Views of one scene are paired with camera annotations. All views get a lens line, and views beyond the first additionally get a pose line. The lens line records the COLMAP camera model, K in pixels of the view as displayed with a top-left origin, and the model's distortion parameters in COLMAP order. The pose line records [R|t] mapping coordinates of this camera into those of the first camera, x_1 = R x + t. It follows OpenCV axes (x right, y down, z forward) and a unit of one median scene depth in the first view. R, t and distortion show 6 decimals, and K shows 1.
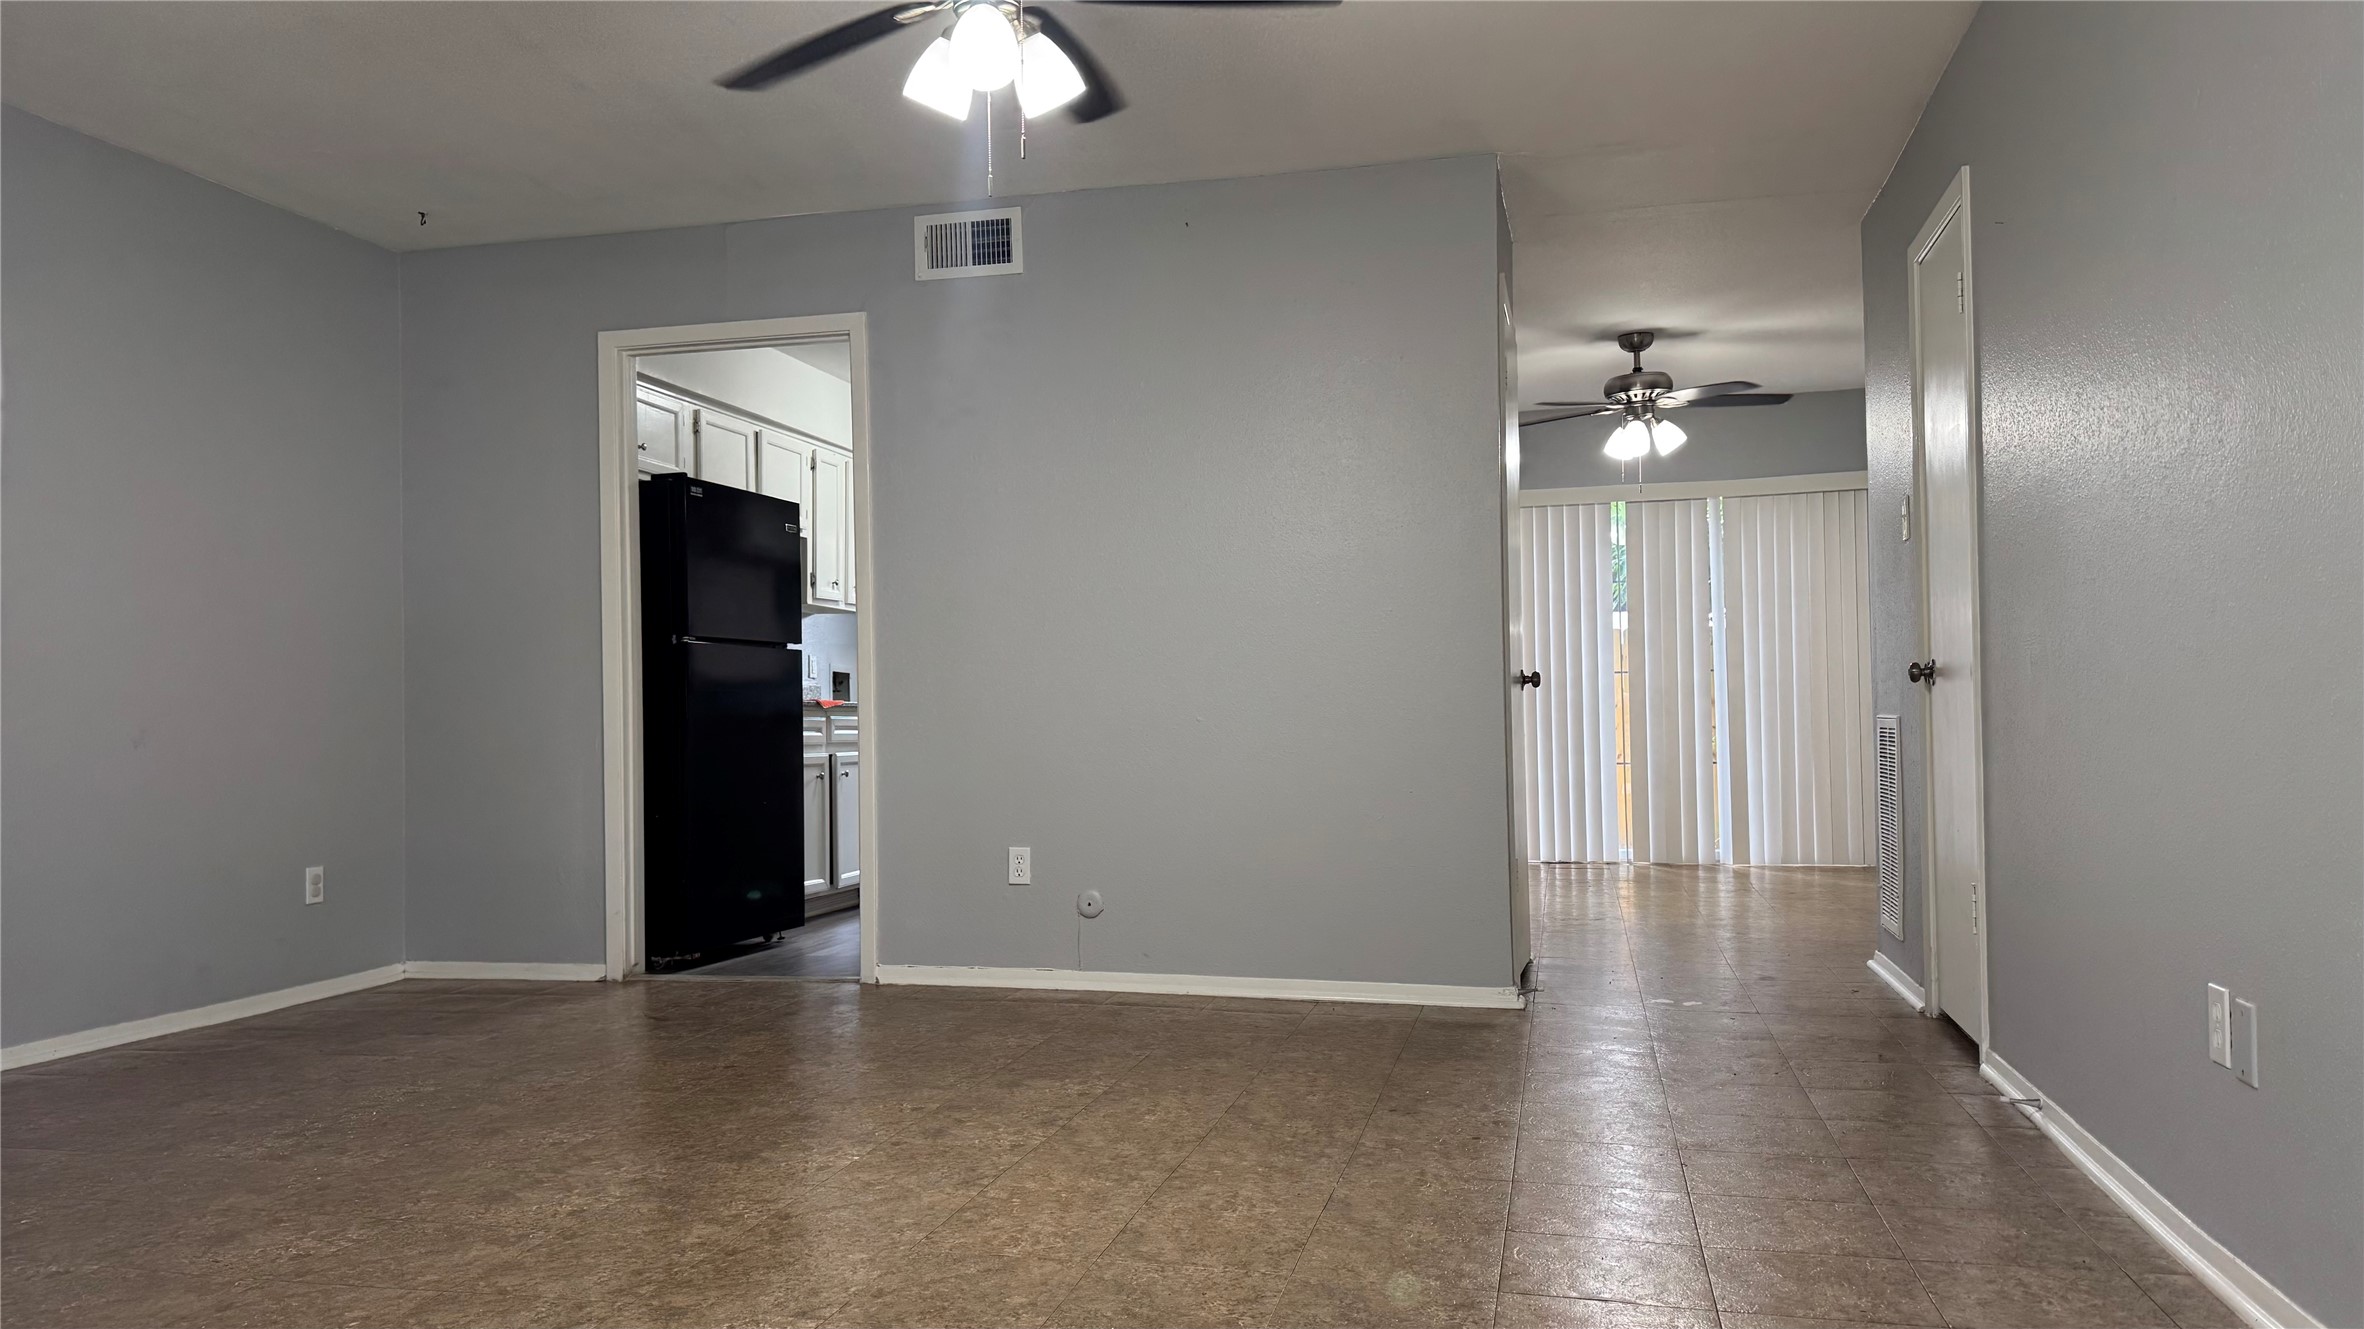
lens RADIAL K [[1677.9, 0, 1192.0], [0, 1677.9, 681.4], [0, 0, 1]] dist [0.066778, -0.038005]
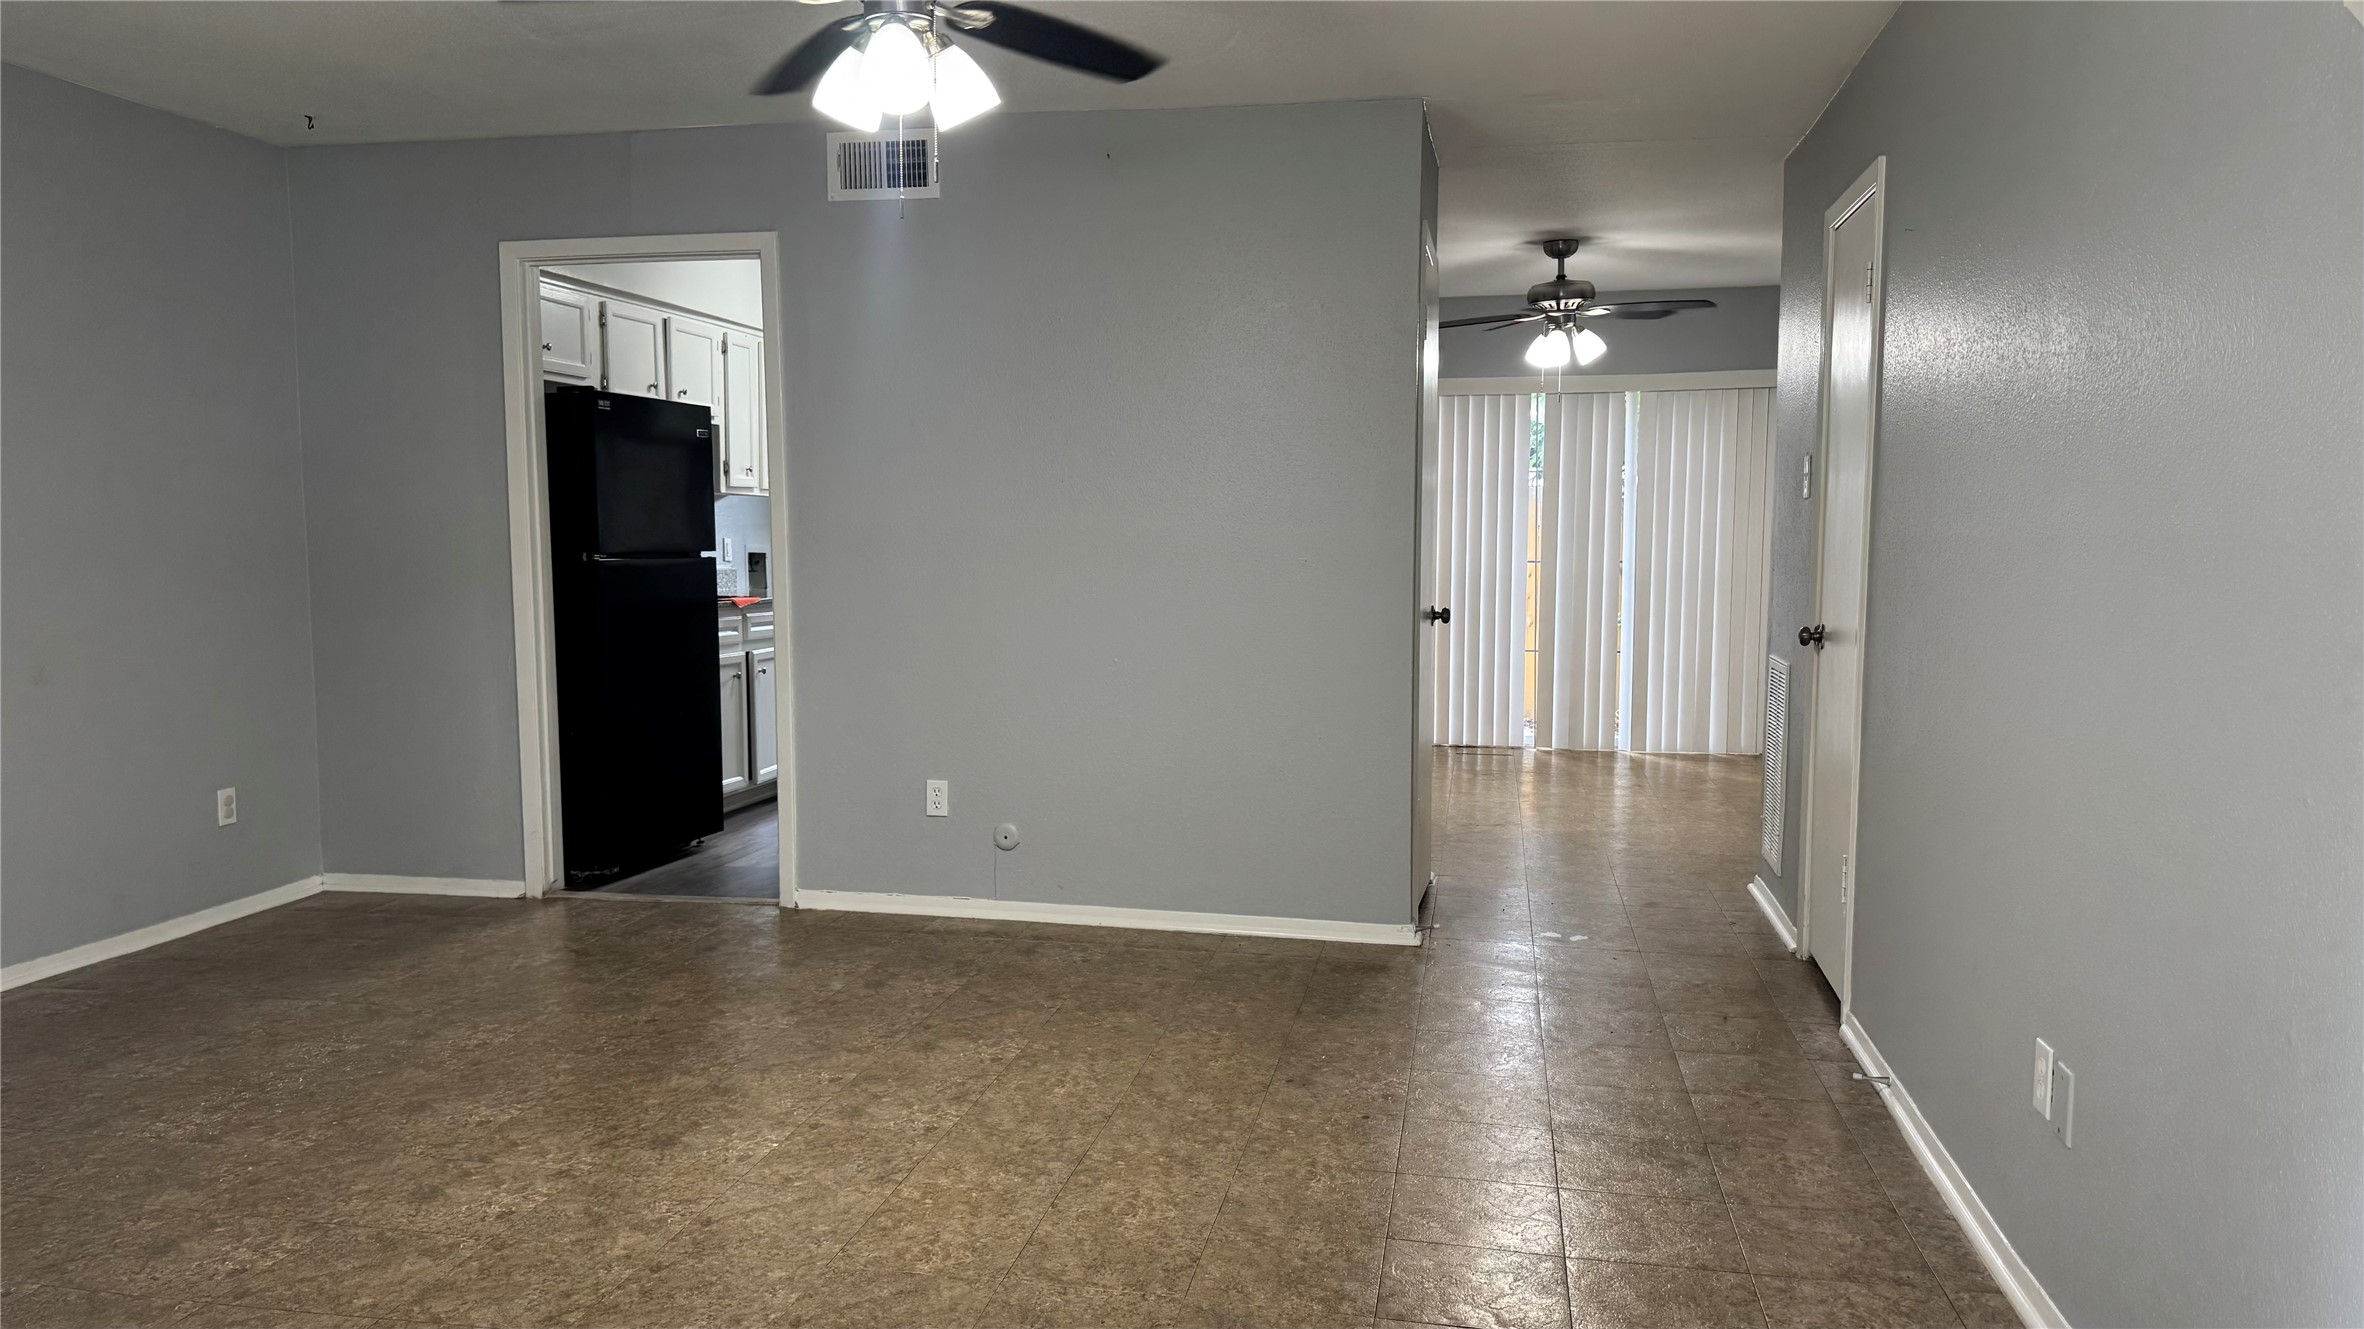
lens RADIAL K [[1677.9, 0, 1184.7], [0, 1677.9, 679.7], [0, 0, 1]] dist [0.066778, -0.038005]
pose [[0.999008, 0.012617, 0.042696, 0.003815], [-0.017393, 0.993398, 0.113391, -0.081291], [-0.040983, -0.114021, 0.992633, -0.010673]]
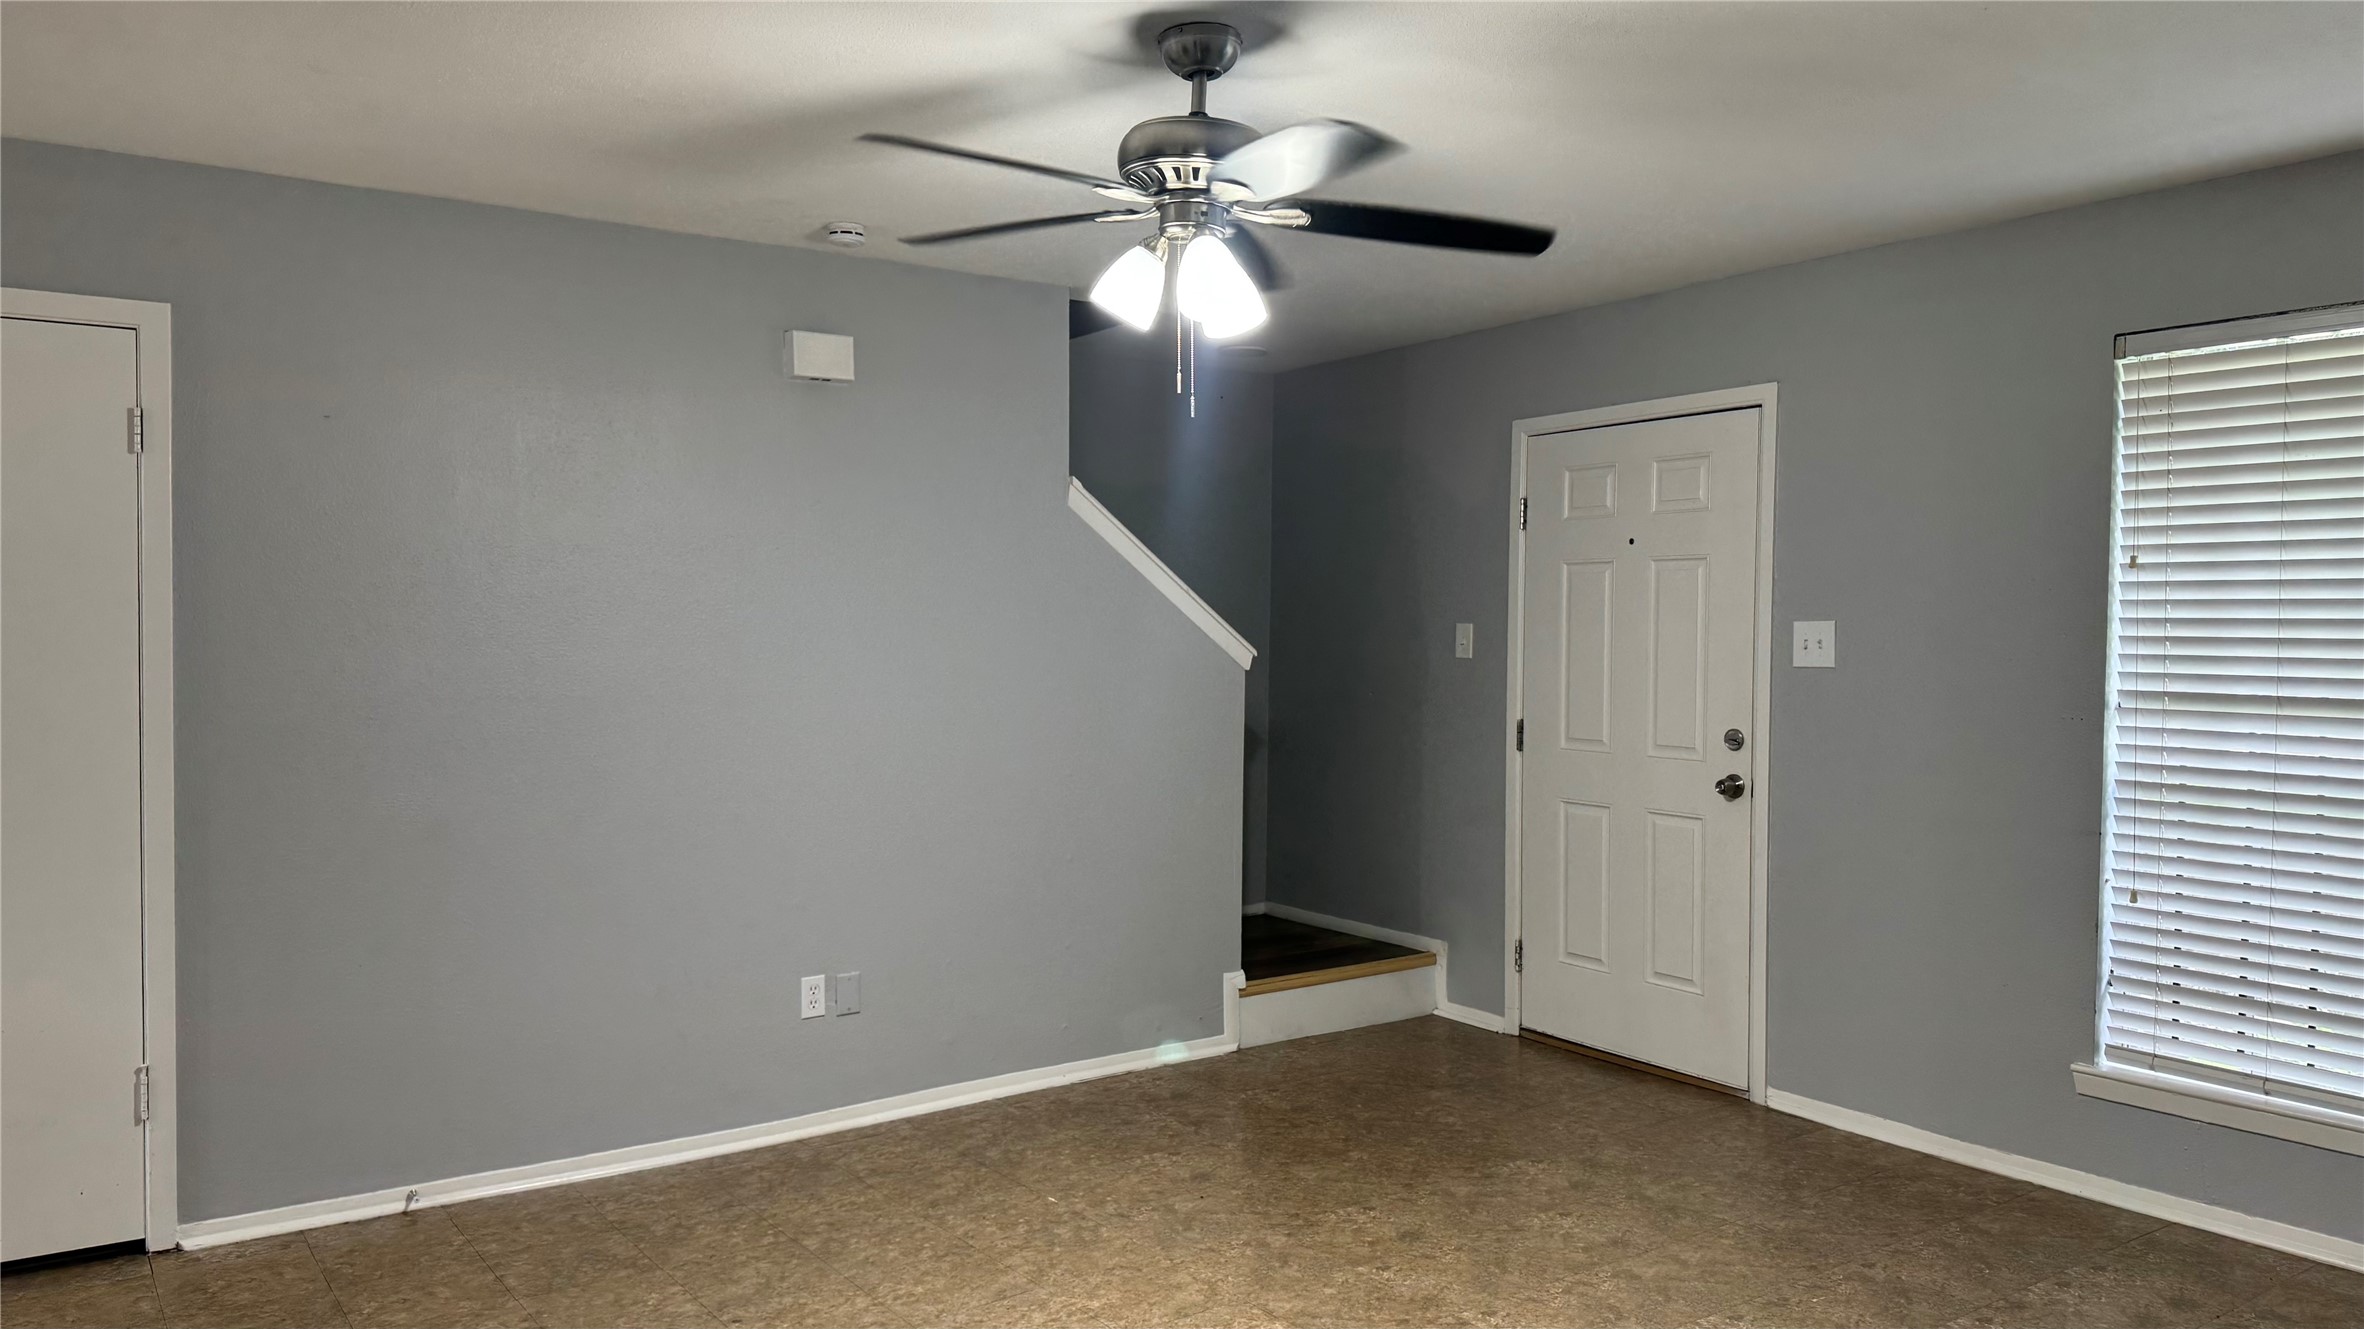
lens RADIAL K [[1677.9, 0, 1177.4], [0, 1677.9, 665.6], [0, 0, 1]] dist [0.066778, -0.038005]
pose [[-0.755962, -0.005033, 0.654596, -0.471699], [-0.014782, 0.999847, -0.009383, -0.080083], [-0.654448, -0.016770, -0.755921, 1.079033]]
